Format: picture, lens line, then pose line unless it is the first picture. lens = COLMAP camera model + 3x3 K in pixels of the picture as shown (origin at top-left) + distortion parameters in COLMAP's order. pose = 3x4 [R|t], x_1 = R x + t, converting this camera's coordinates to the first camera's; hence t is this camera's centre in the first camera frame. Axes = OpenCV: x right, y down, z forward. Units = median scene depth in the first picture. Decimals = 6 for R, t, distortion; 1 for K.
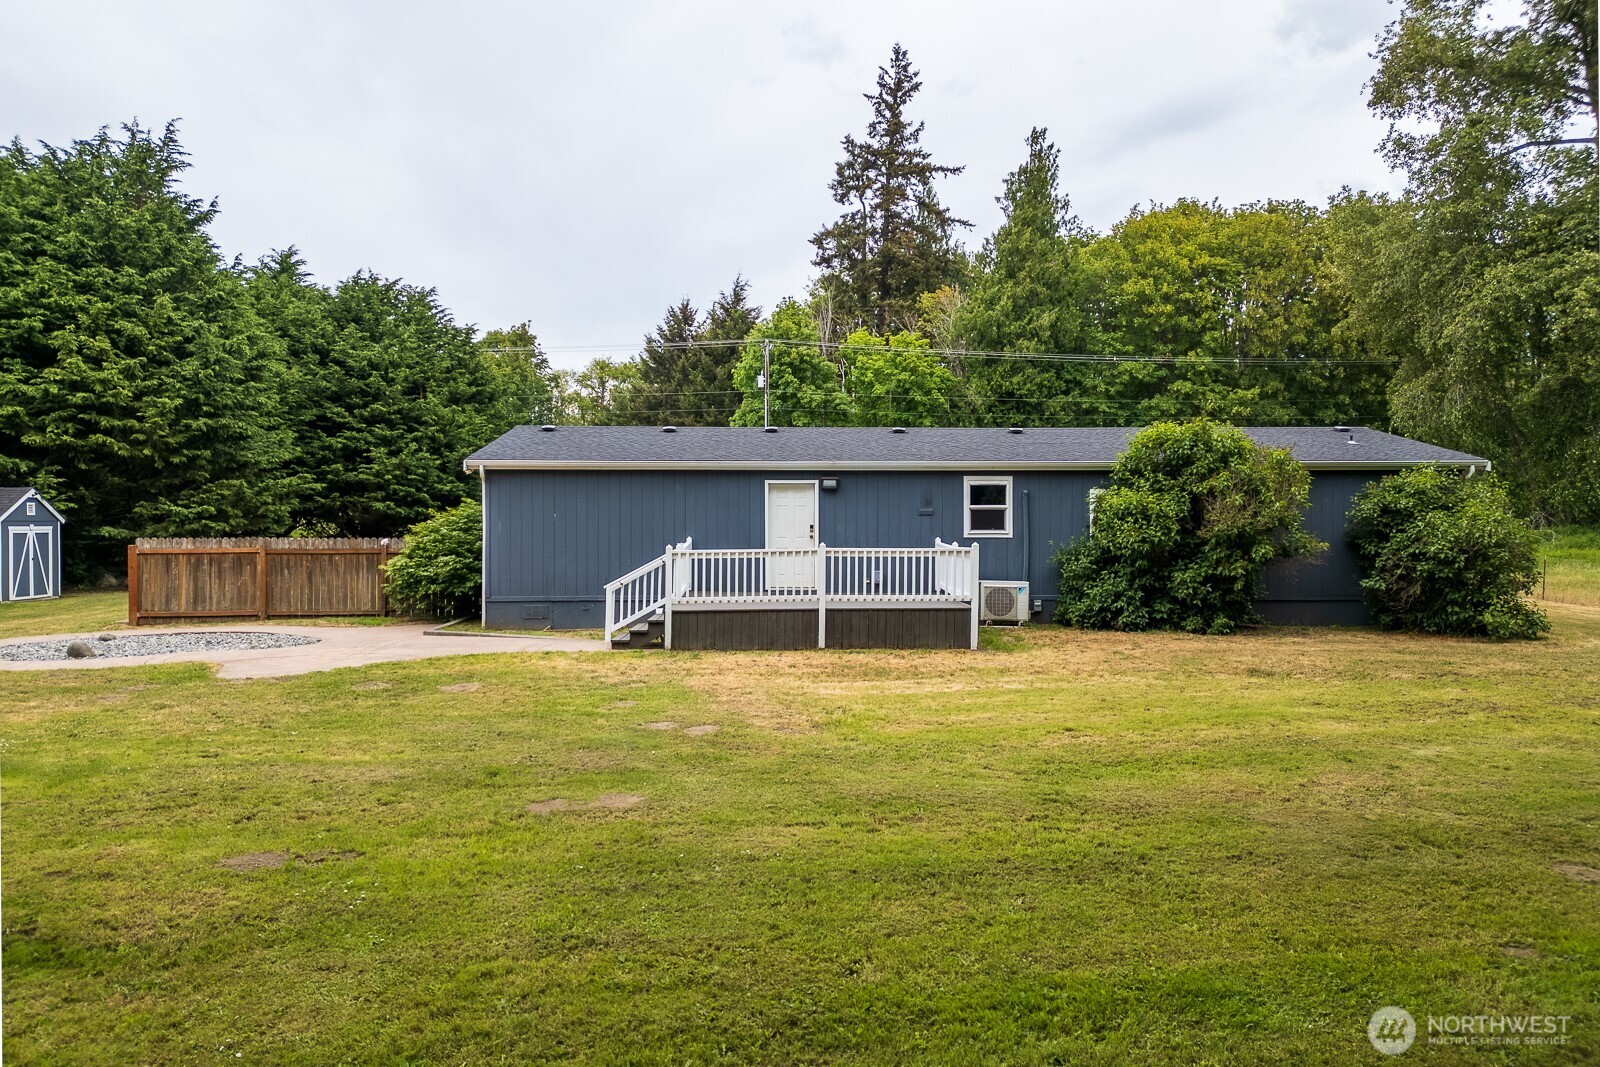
lens RADIAL K [[1122.0, 0, 800.0], [0, 1122.0, 533.5], [0, 0, 1]] dist [0.038642, 0.000090]
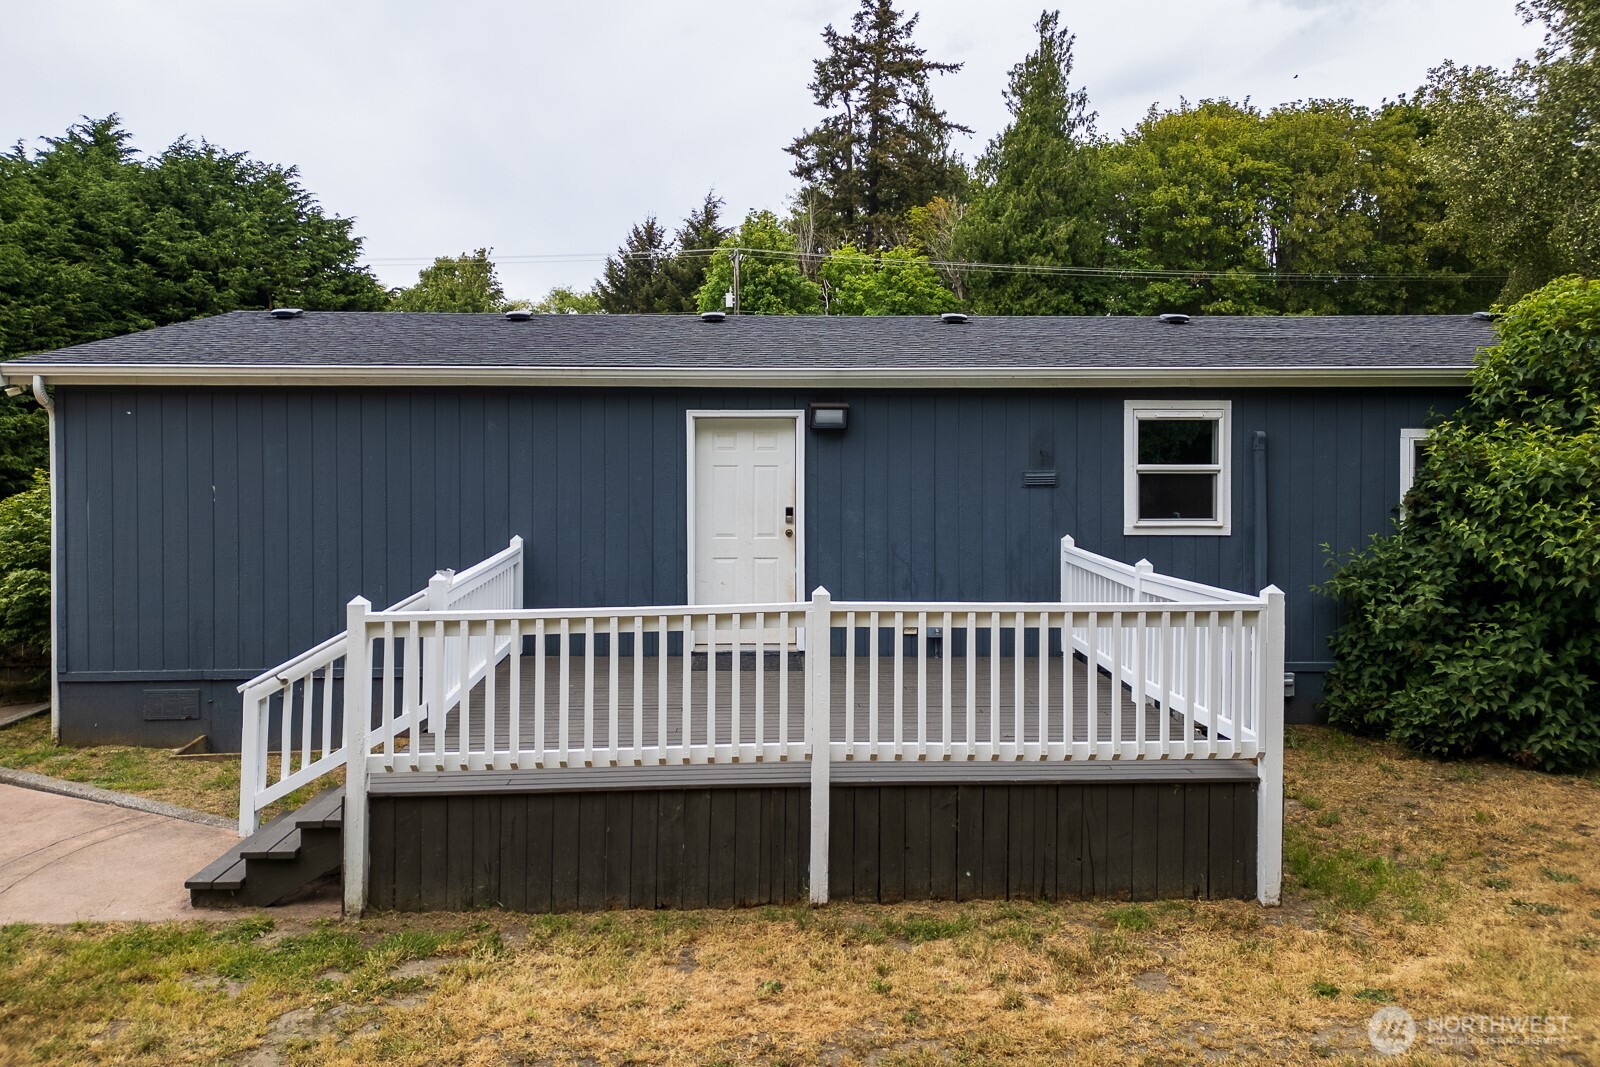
lens RADIAL K [[1133.7, 0, 802.4], [0, 1133.7, 480.8], [0, 0, 1]] dist [0.046111, 0.001307]
pose [[0.999784, -0.001897, 0.020706, 0.001537], [0.001793, 0.999986, 0.005031, -0.005230], [-0.020715, -0.004993, 0.999773, 0.134241]]
